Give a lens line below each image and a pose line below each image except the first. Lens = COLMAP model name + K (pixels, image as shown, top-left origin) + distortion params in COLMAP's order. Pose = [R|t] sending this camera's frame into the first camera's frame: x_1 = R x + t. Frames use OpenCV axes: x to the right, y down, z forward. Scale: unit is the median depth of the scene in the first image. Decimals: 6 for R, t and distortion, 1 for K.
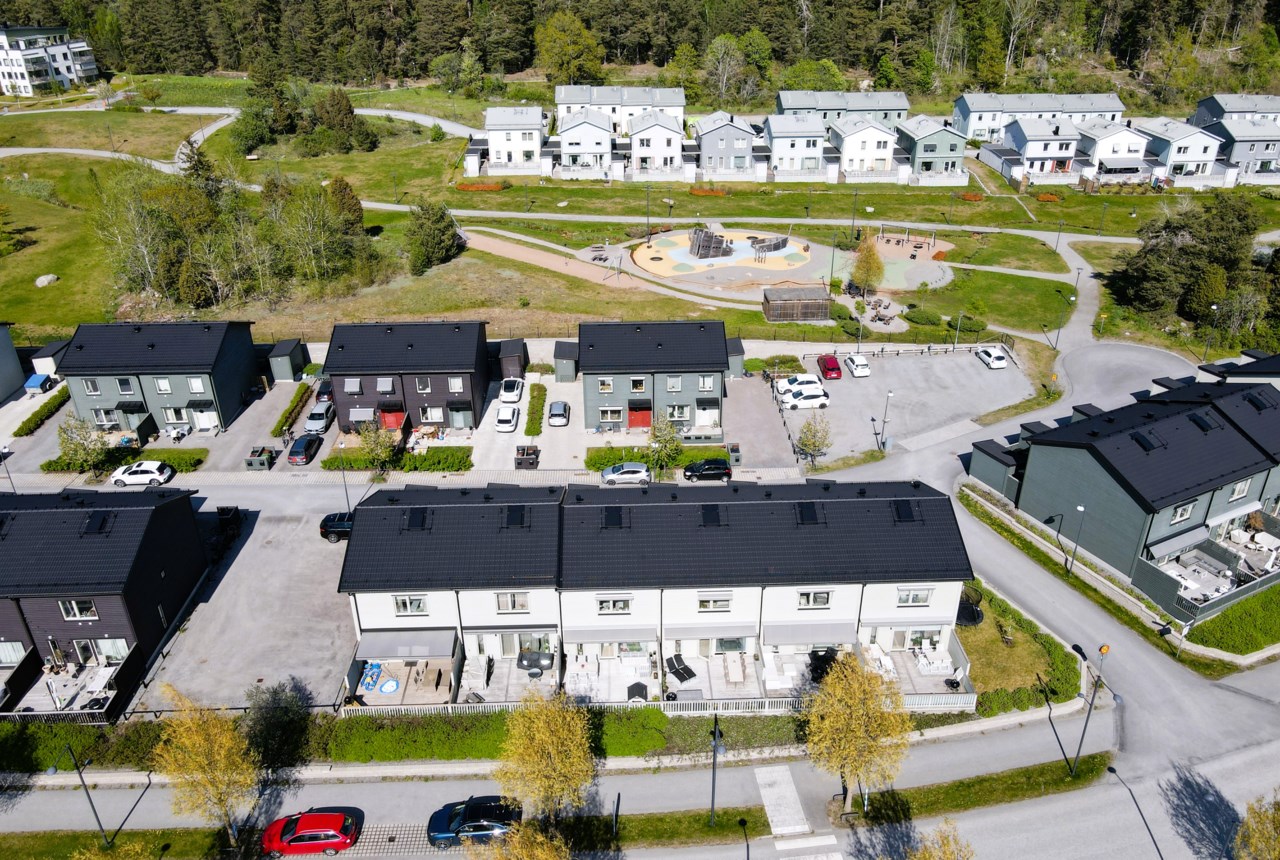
lens RADIAL K [[902.1, 0, 640.0], [0, 902.1, 430.0], [0, 0, 1]] dist [-0.003732, -0.001000]
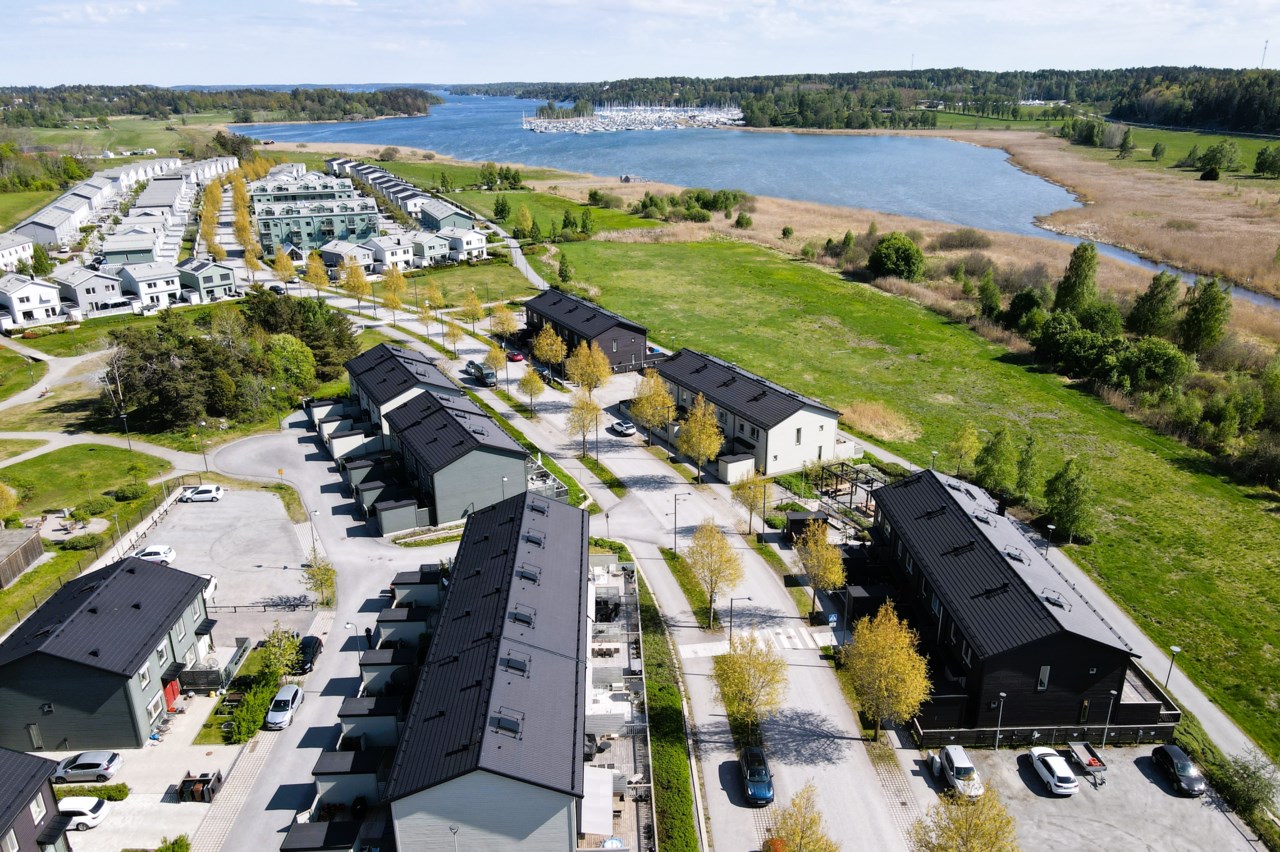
lens RADIAL K [[971.9, 0, 640.0], [0, 971.9, 426.0], [0, 0, 1]] dist [0.004489, 0.000240]
pose [[-0.008582, -0.323820, 0.946080, -0.615059], [0.494132, 0.821156, 0.285544, -0.204091], [-0.869344, 0.469939, 0.152963, 0.325254]]
